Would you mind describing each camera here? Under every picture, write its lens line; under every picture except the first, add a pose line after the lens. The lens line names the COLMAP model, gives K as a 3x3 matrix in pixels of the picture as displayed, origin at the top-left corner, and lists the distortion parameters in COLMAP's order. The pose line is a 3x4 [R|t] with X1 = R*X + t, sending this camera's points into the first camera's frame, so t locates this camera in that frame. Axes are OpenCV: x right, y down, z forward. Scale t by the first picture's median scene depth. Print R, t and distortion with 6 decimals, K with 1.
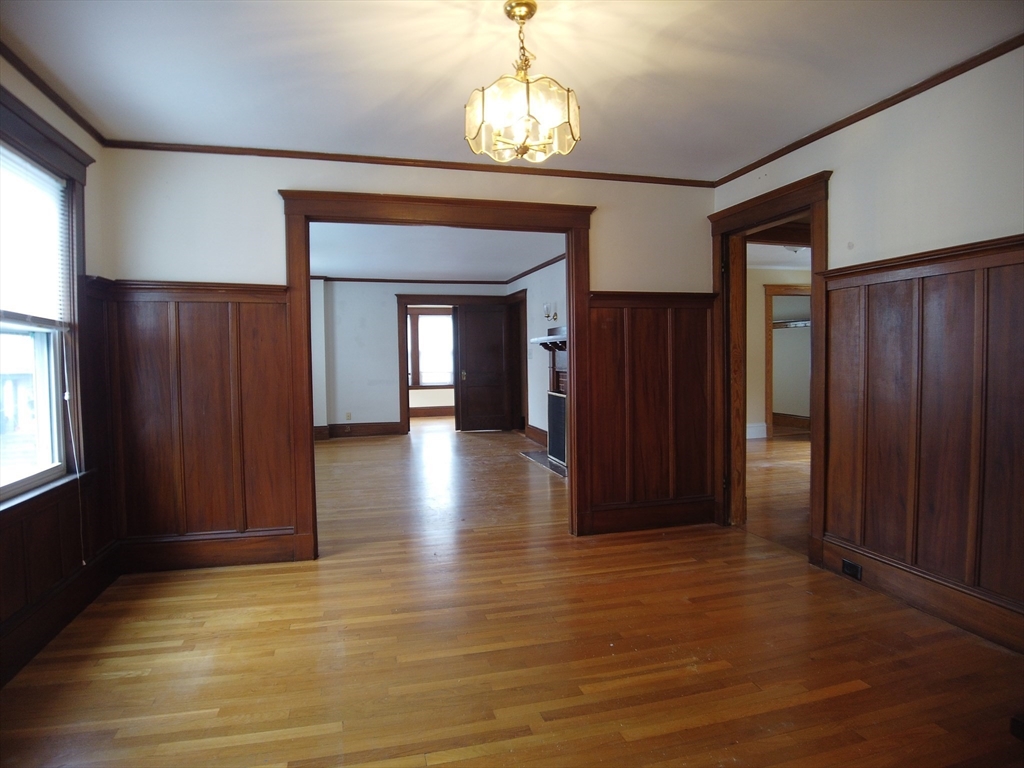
lens RADIAL K [[601.7, 0, 510.3], [0, 601.7, 378.6], [0, 0, 1]] dist [-0.045105, -0.001767]
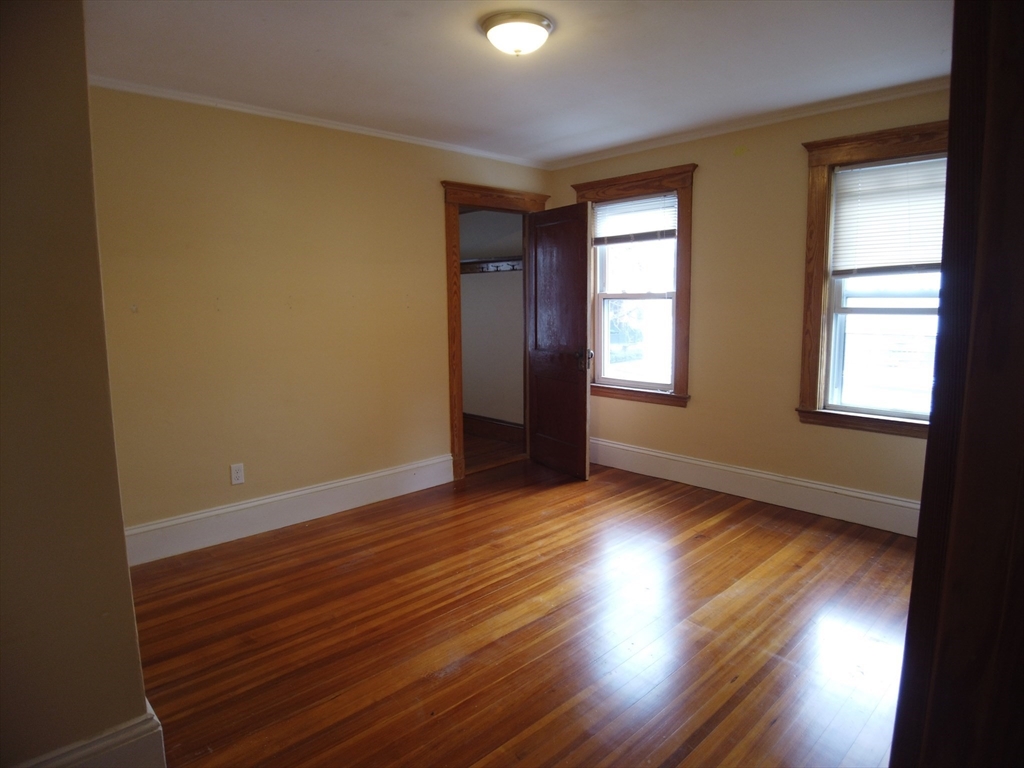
lens RADIAL K [[601.7, 0, 510.3], [0, 601.7, 378.6], [0, 0, 1]] dist [-0.045105, -0.001767]
pose [[0.878817, -0.056199, 0.473837, 0.216298], [0.012696, 0.995442, 0.094517, -0.039029], [-0.476990, -0.077047, 0.875525, 0.493799]]
